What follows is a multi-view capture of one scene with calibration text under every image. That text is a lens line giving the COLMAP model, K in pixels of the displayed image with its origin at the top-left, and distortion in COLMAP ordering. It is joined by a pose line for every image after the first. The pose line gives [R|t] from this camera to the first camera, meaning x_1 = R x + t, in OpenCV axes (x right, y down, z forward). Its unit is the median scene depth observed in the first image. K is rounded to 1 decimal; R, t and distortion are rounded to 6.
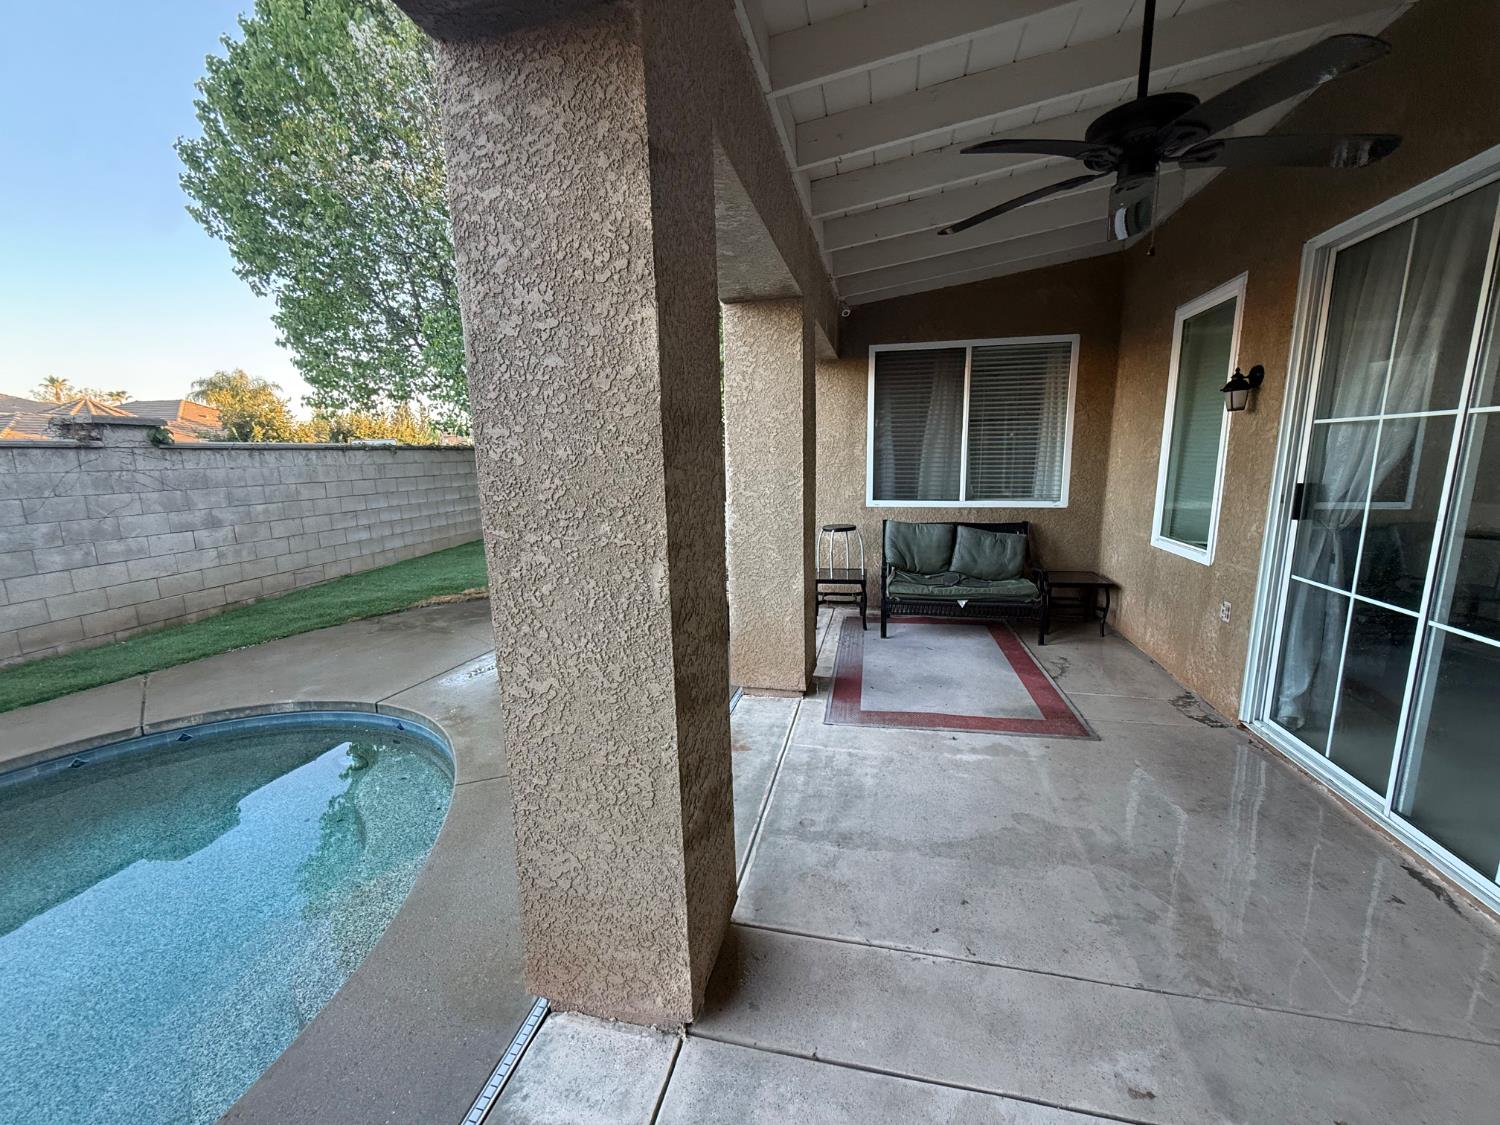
lens RADIAL K [[596.6, 0, 750.0], [0, 596.6, 562.5], [0, 0, 1]] dist [0.000420, -0.000211]
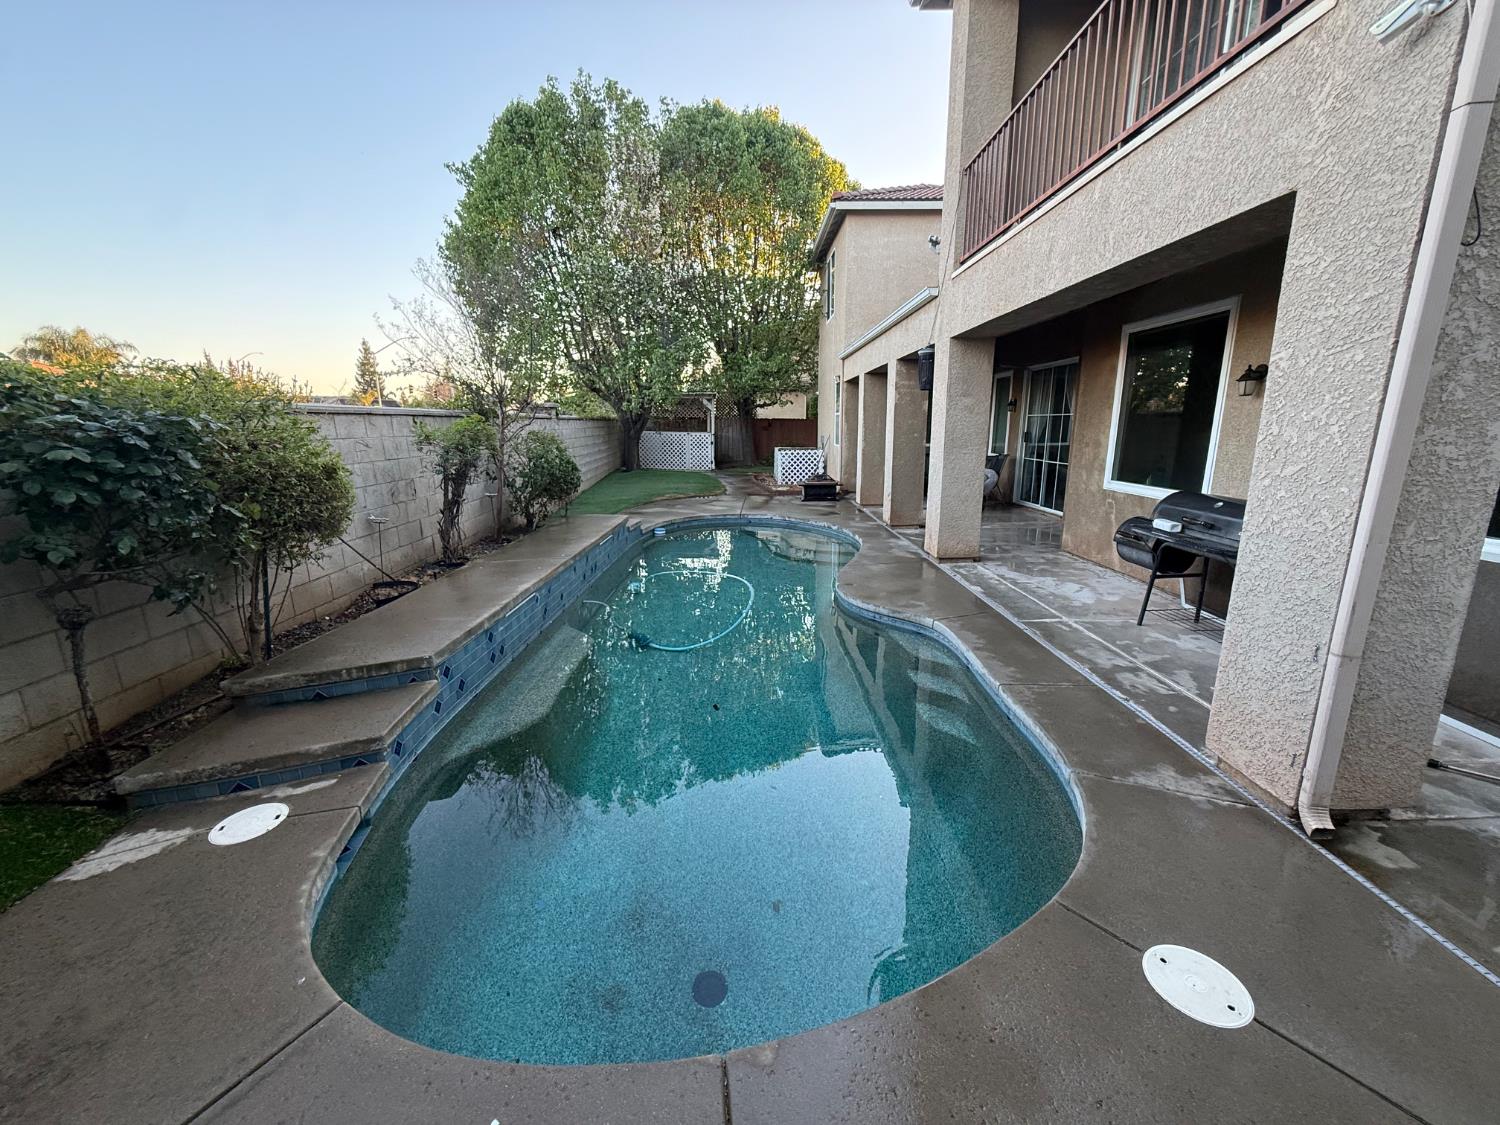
lens RADIAL K [[596.6, 0, 750.0], [0, 596.6, 562.5], [0, 0, 1]] dist [0.000420, -0.000211]
pose [[0.973938, -0.044517, 0.222401, -1.465952], [0.034288, 0.998178, 0.049648, 0.397137], [-0.224206, -0.040728, 0.973690, -2.064014]]
